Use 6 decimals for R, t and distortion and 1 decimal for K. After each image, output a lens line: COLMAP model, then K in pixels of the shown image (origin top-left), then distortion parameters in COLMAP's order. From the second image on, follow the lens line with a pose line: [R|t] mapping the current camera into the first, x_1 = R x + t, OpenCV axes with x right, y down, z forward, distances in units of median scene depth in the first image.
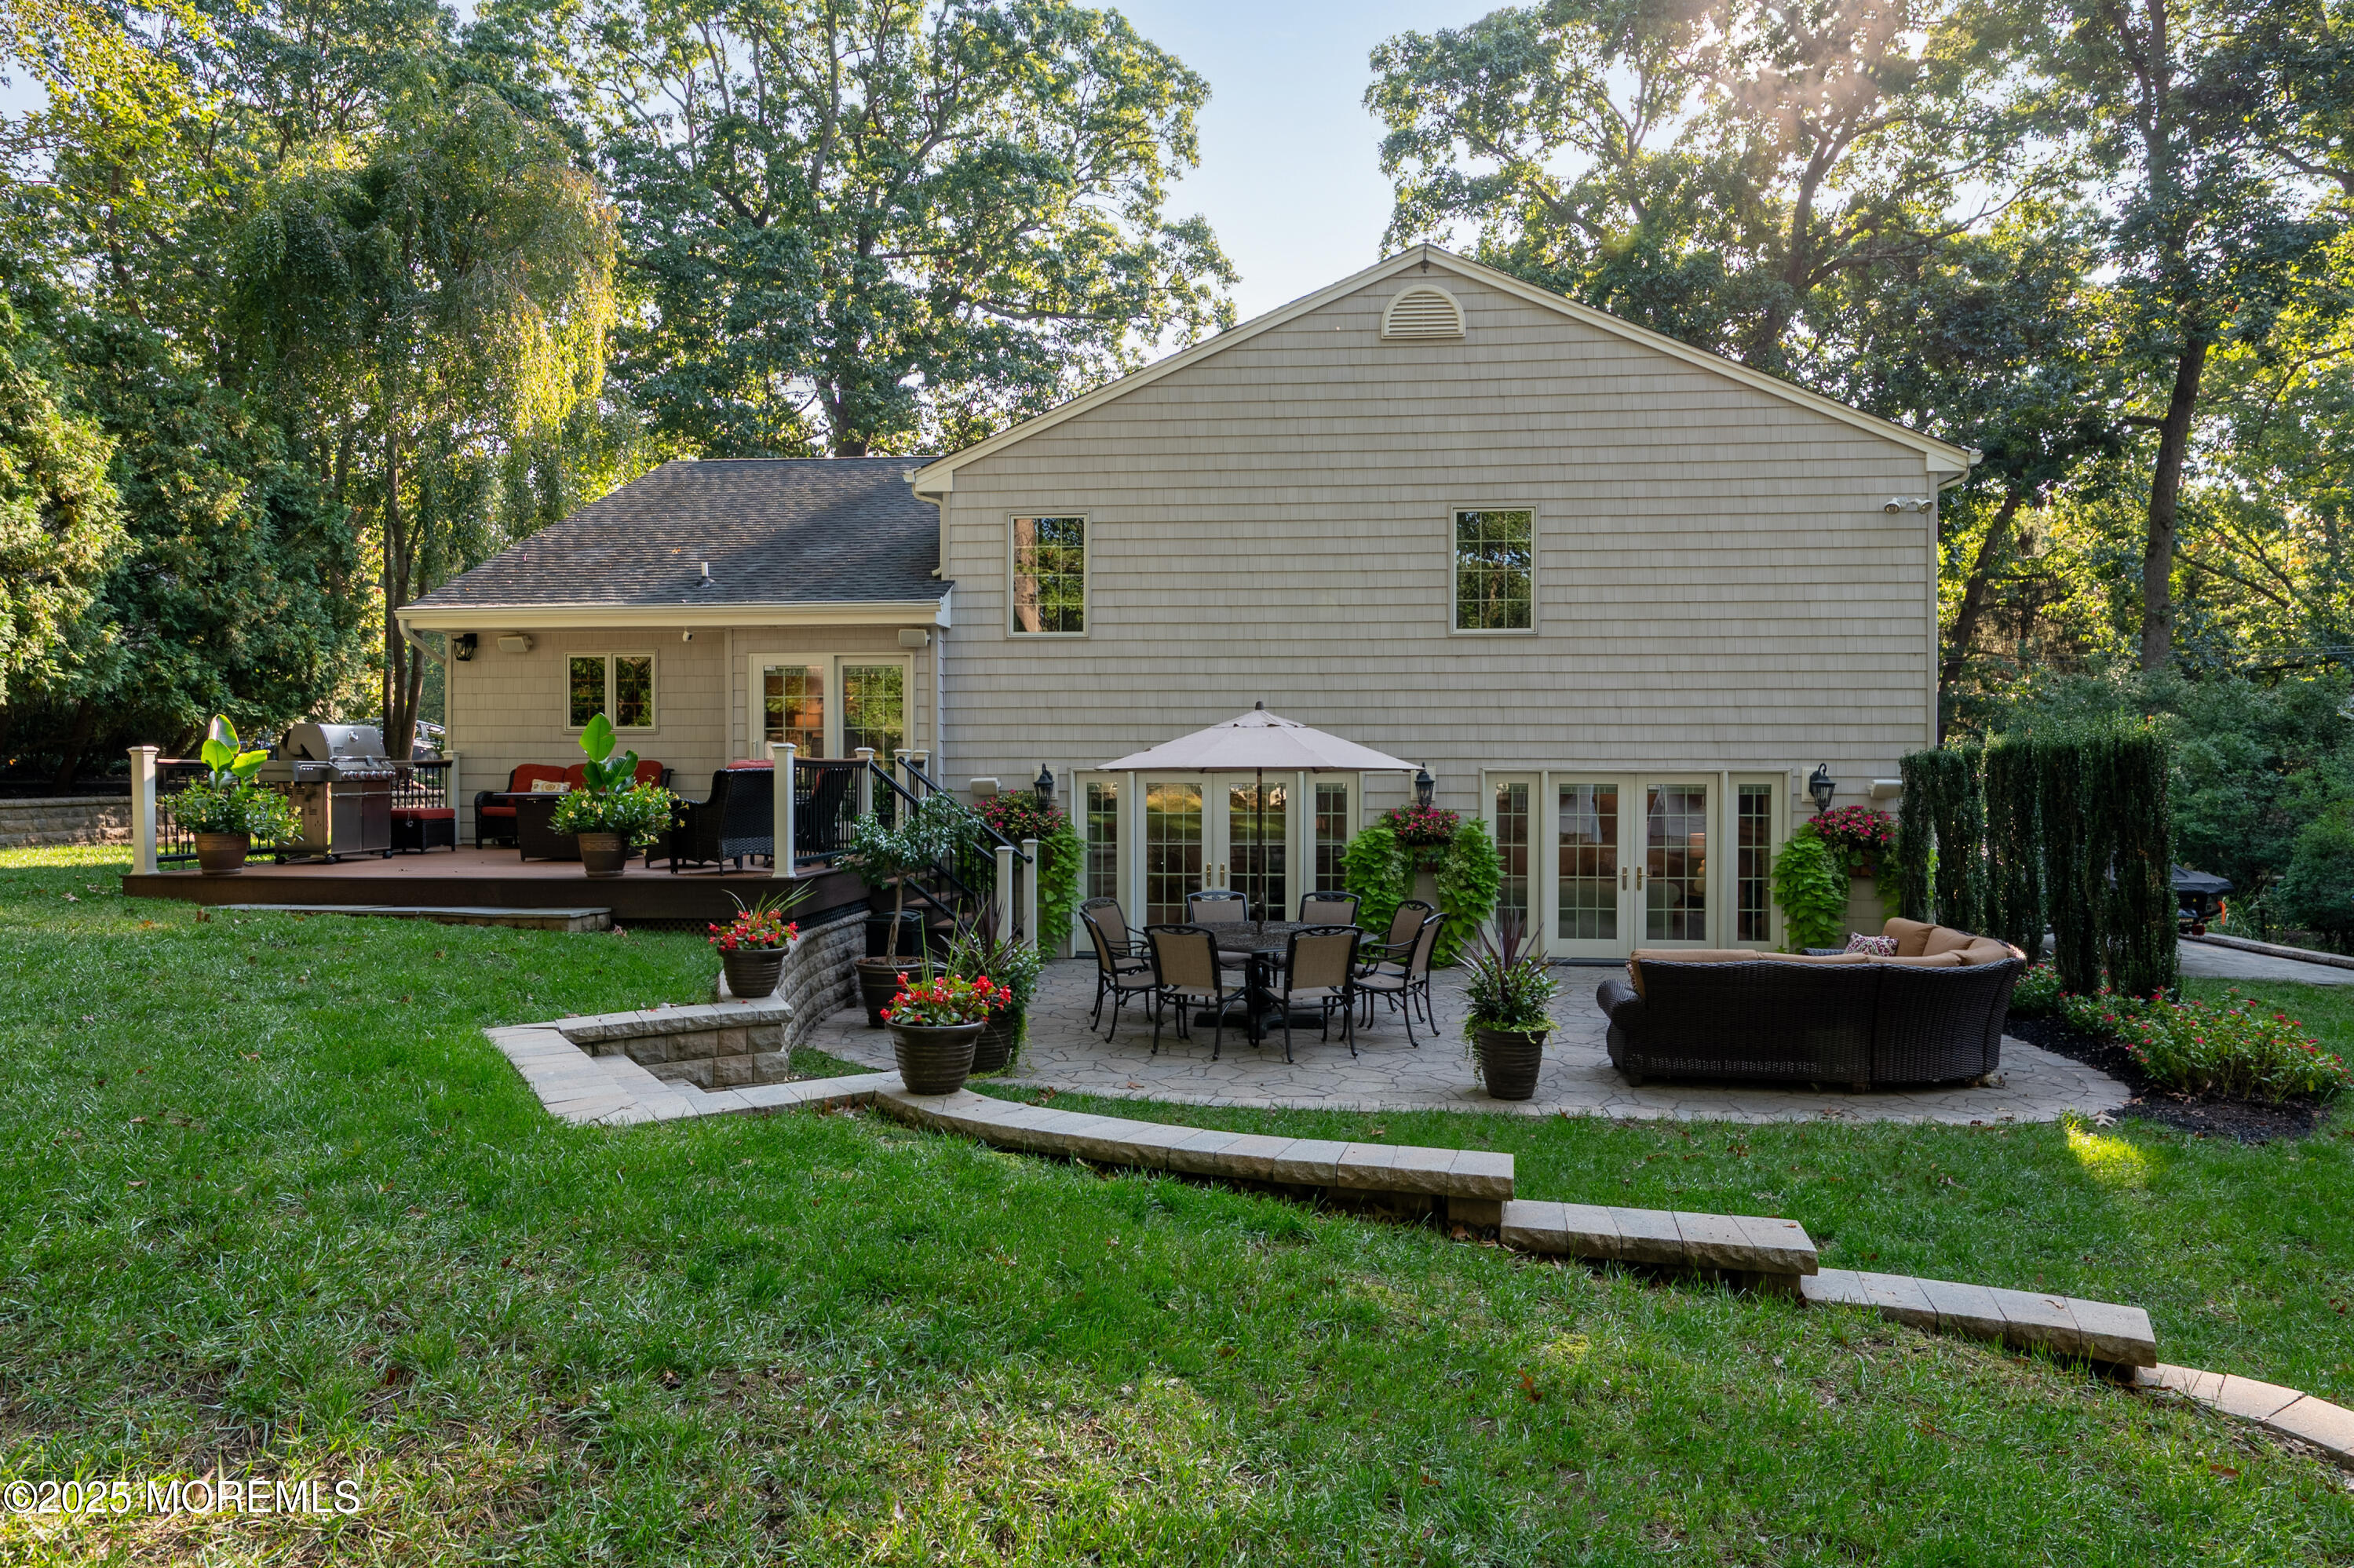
lens RADIAL K [[1367.3, 0, 1176.8], [0, 1367.3, 792.5], [0, 0, 1]] dist [-0.006995, 0.000148]
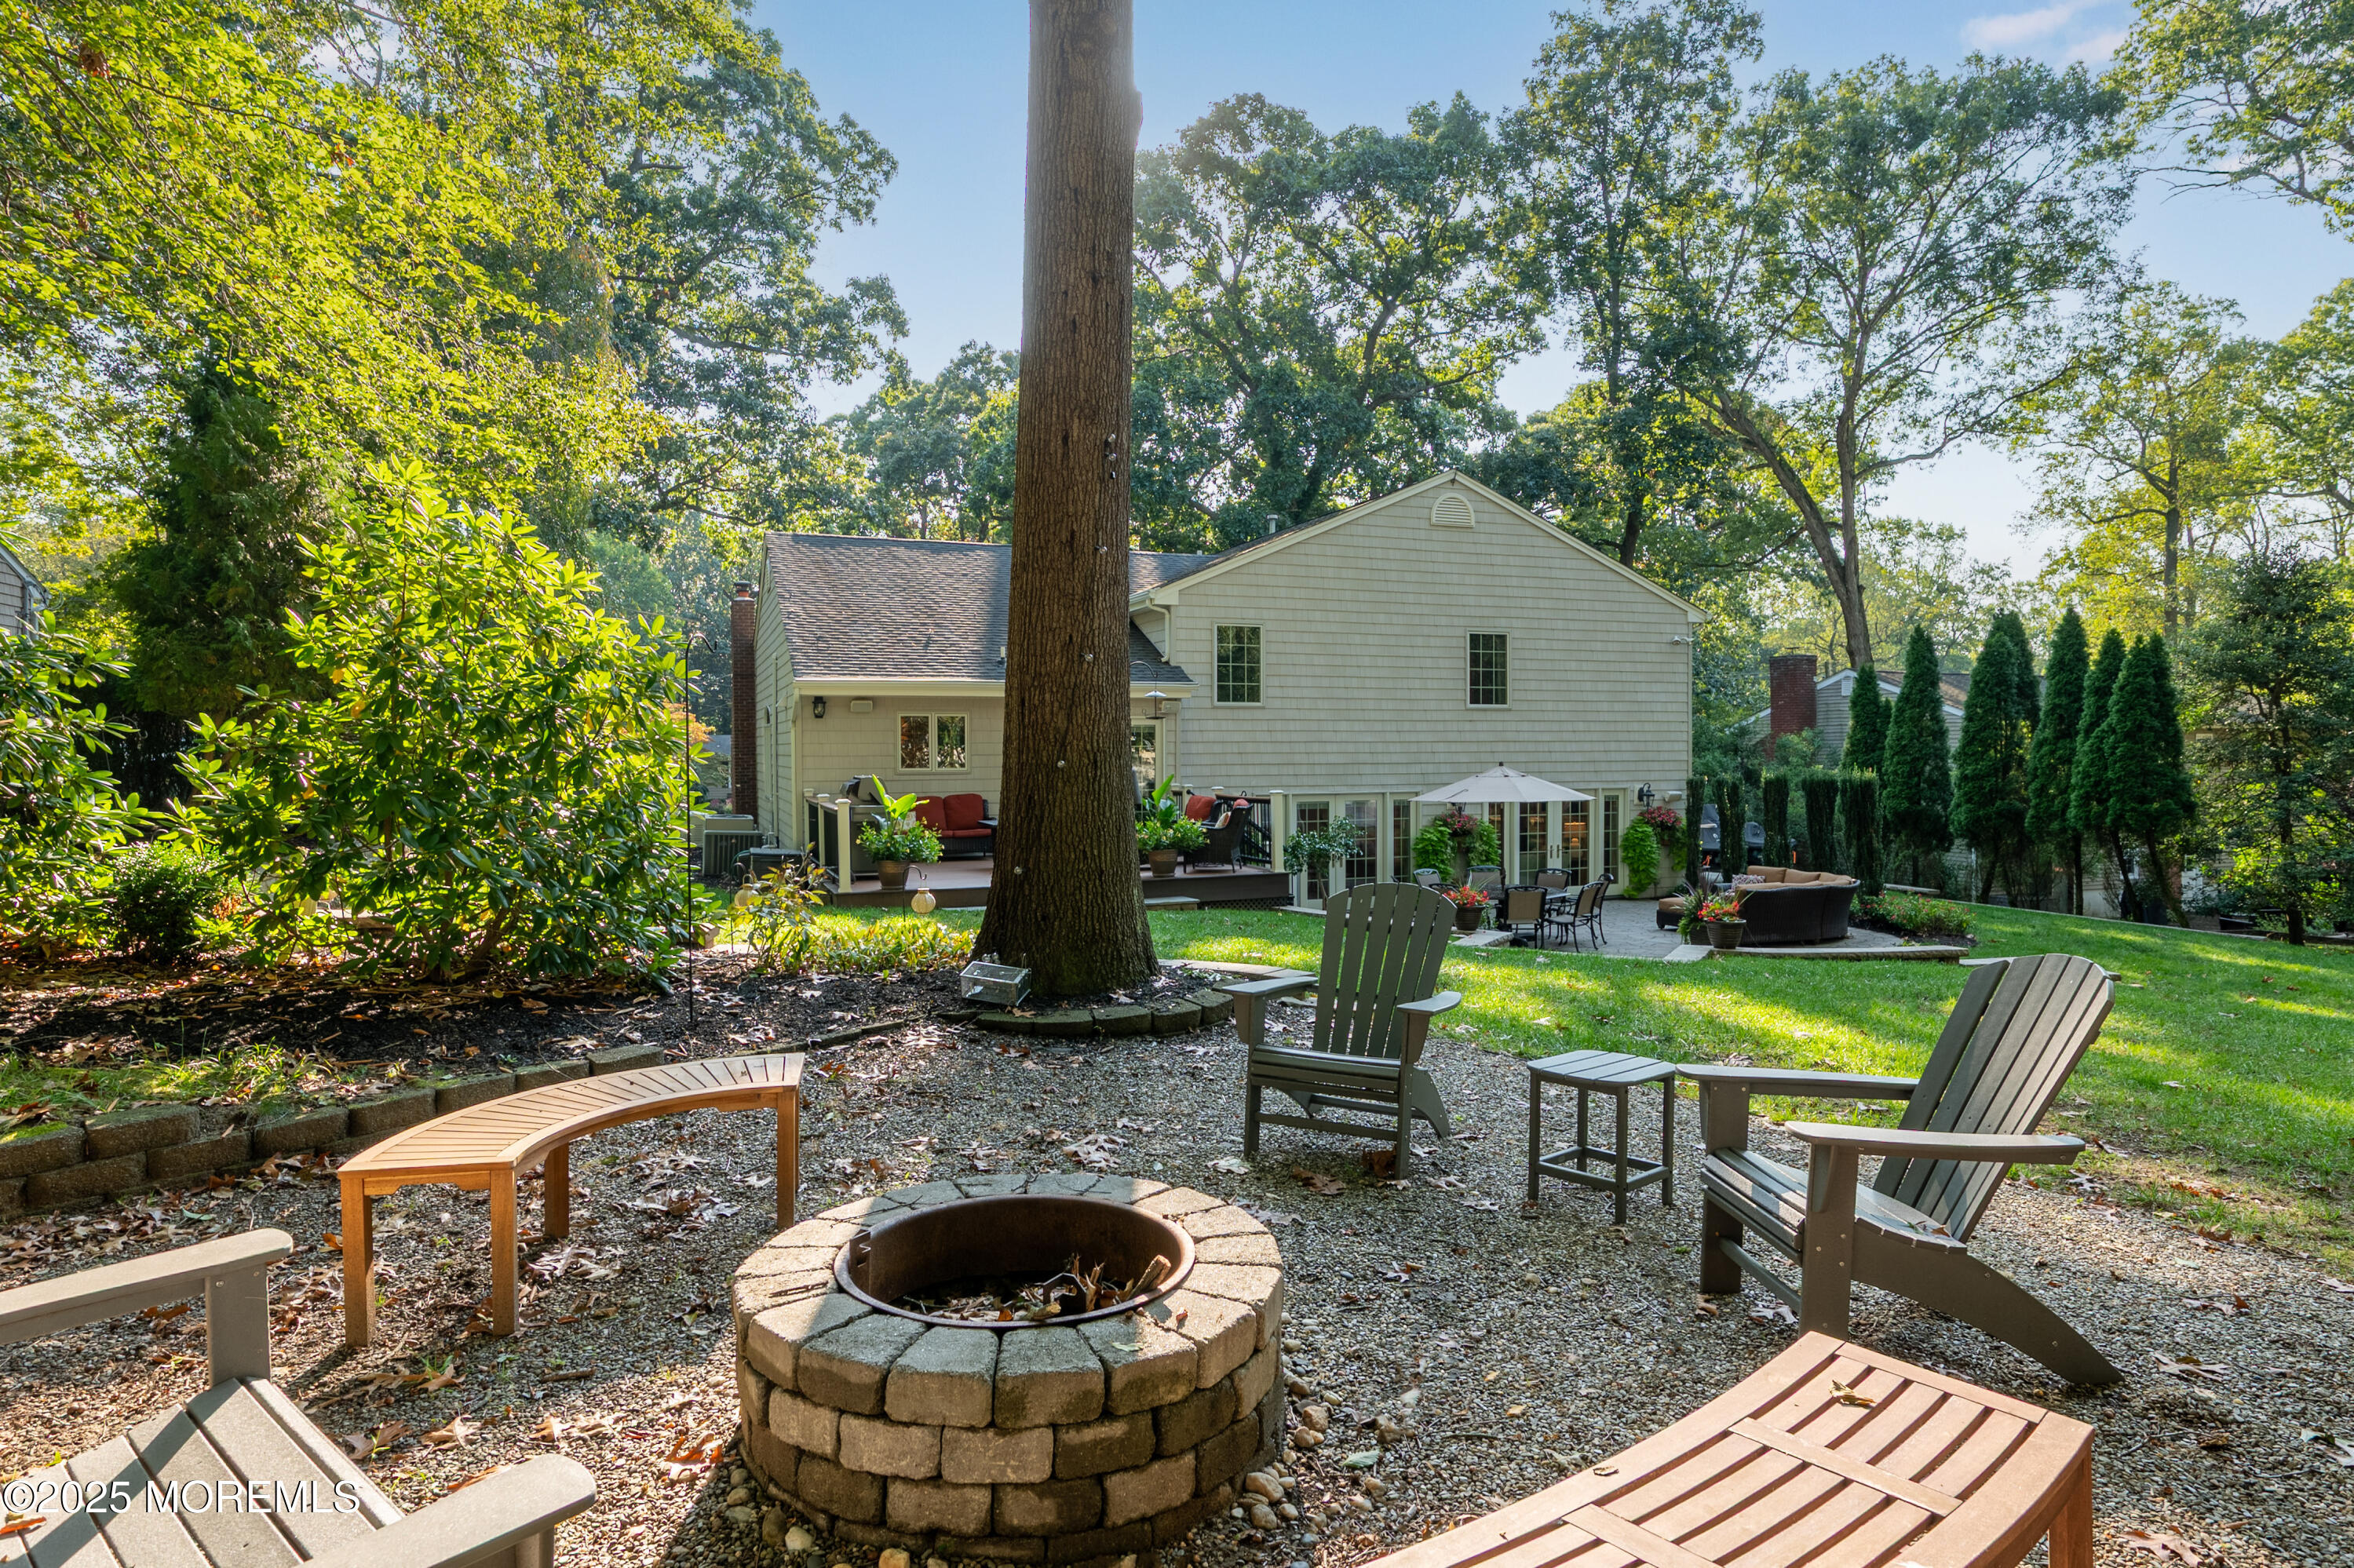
lens RADIAL K [[1294.3, 0, 1176.3], [0, 1294.3, 790.7], [0, 0, 1]] dist [-0.005156, -0.000318]
pose [[0.901501, -0.019992, 0.432315, -0.779018], [0.012089, 0.999706, 0.021022, -0.052209], [-0.432608, -0.013725, 0.901478, -0.249668]]
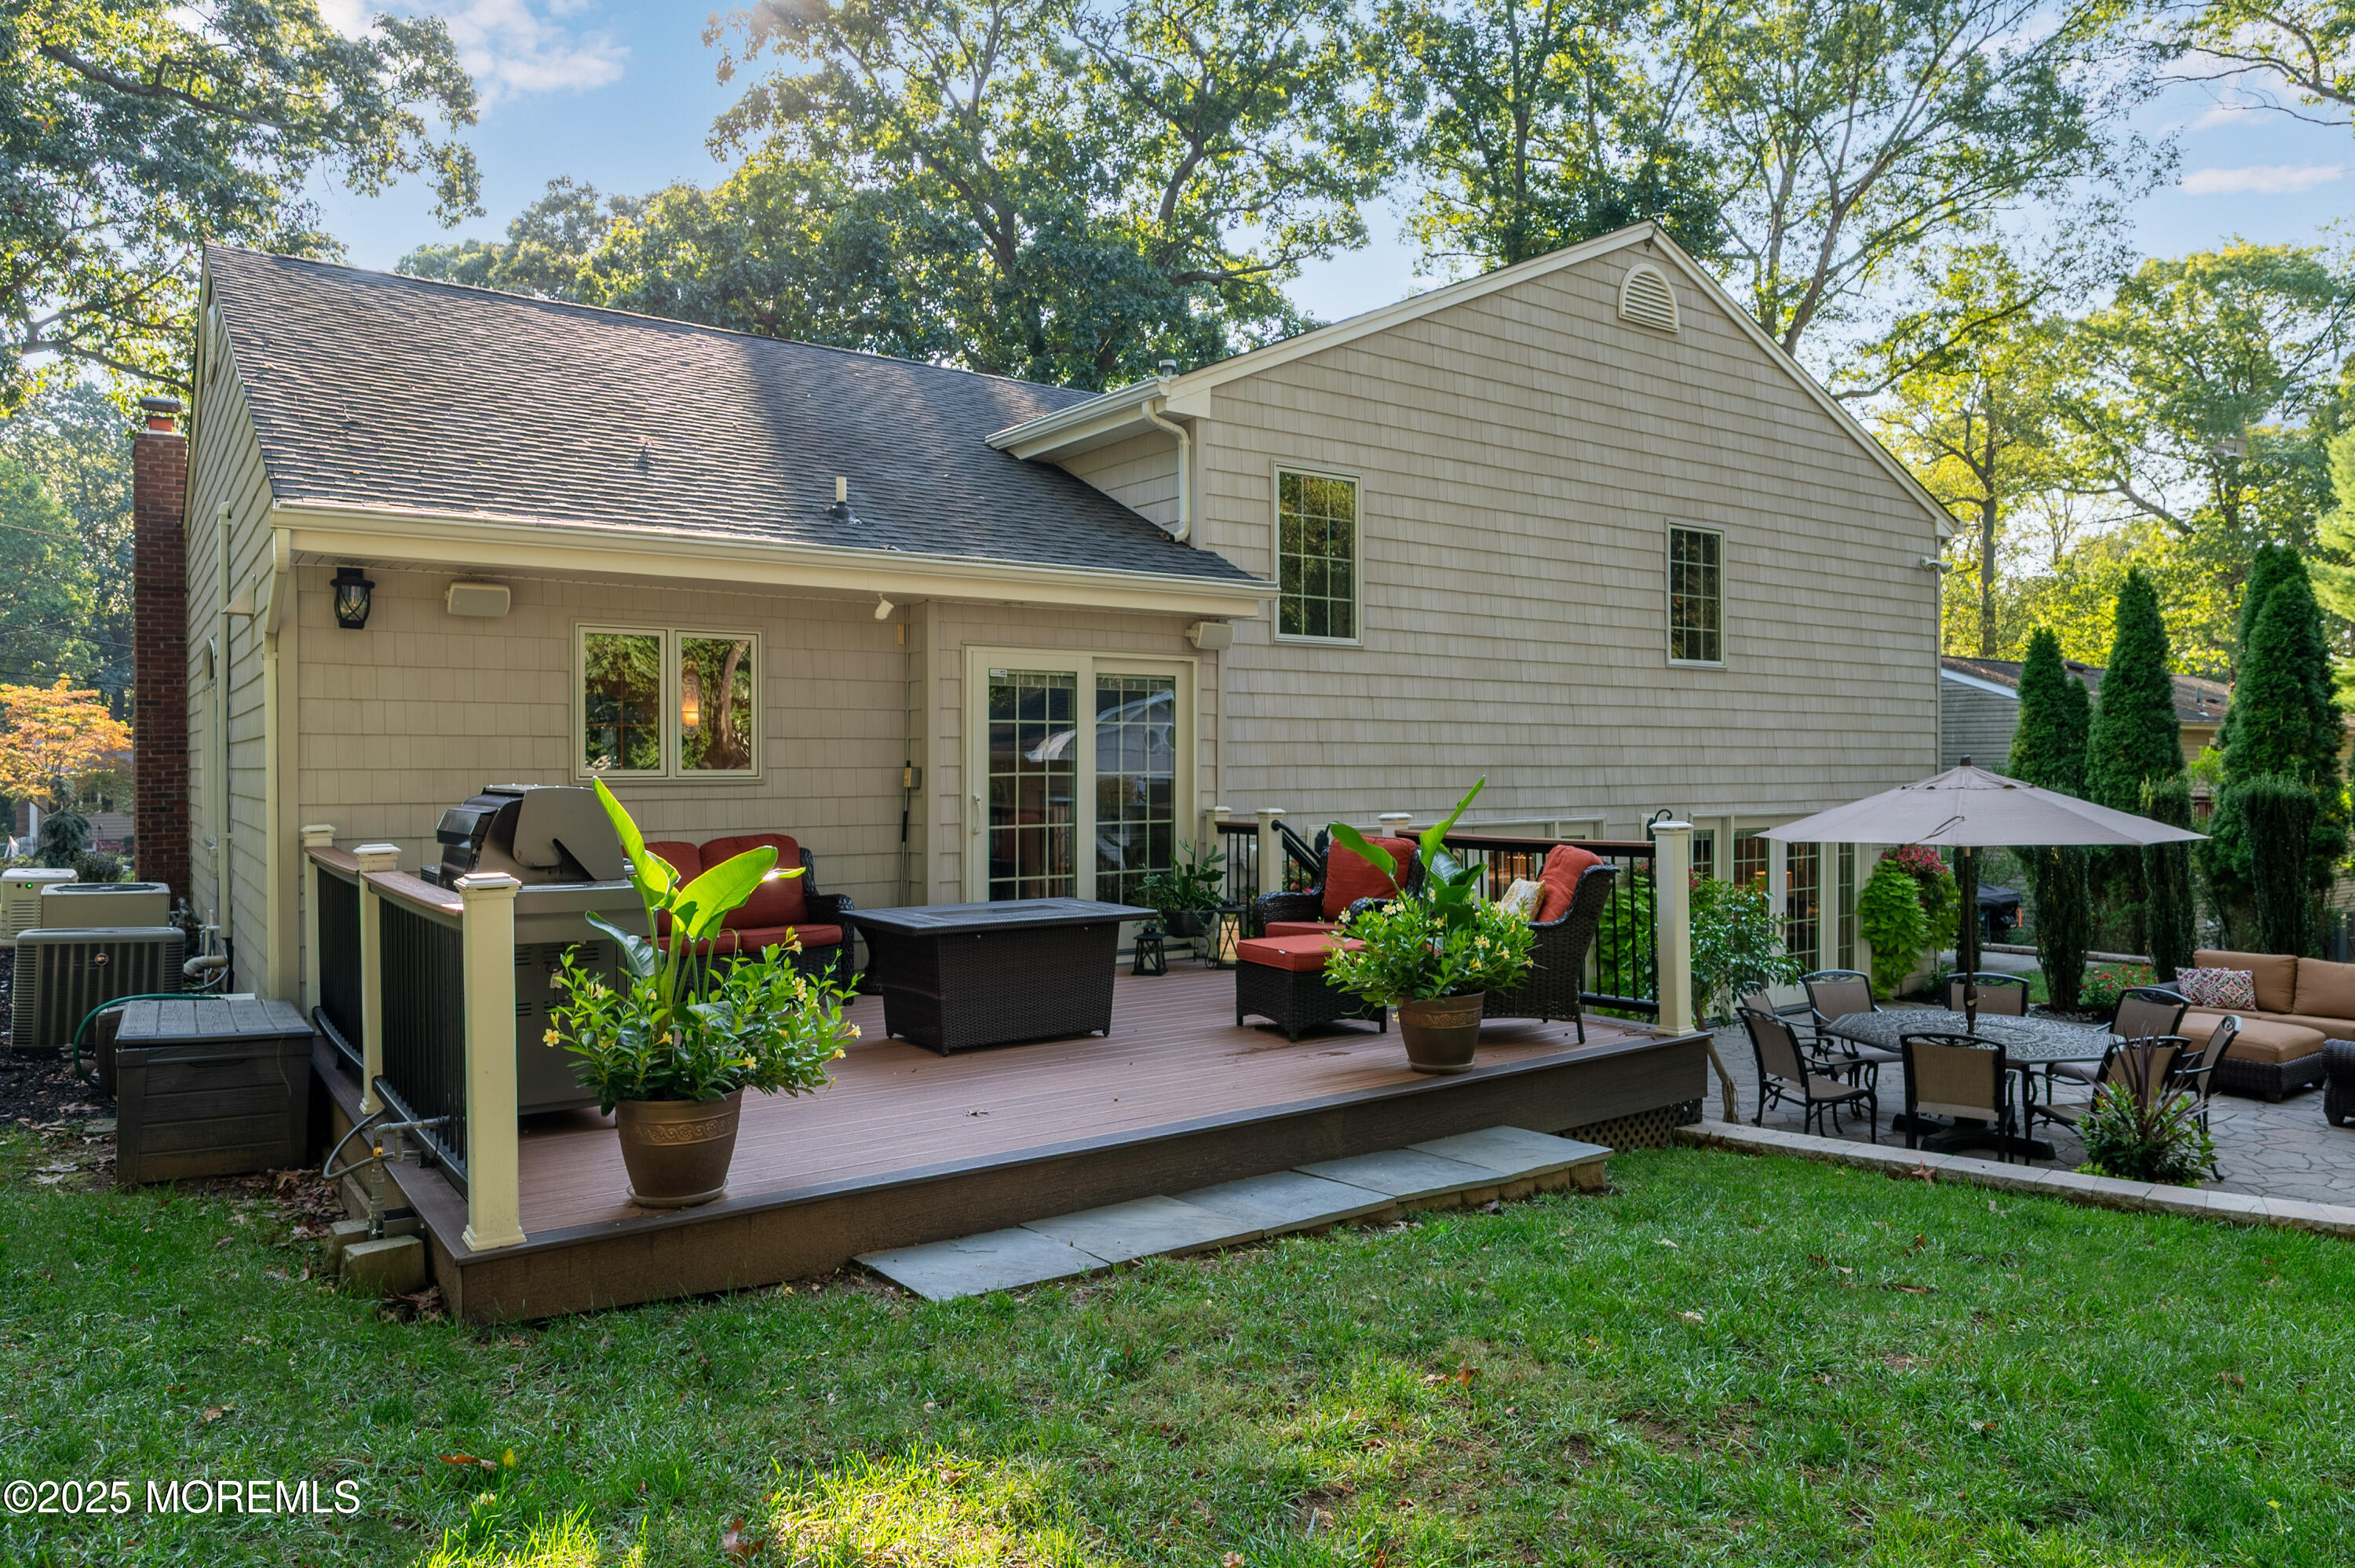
lens RADIAL K [[1498.1, 0, 1177.0], [0, 1498.1, 765.4], [0, 0, 1]] dist [0.005039, 0.001173]
pose [[0.763040, -0.002787, 0.646345, -0.664431], [0.011229, 0.999897, -0.008944, -0.044308], [-0.646254, 0.014083, 0.762993, 0.457031]]
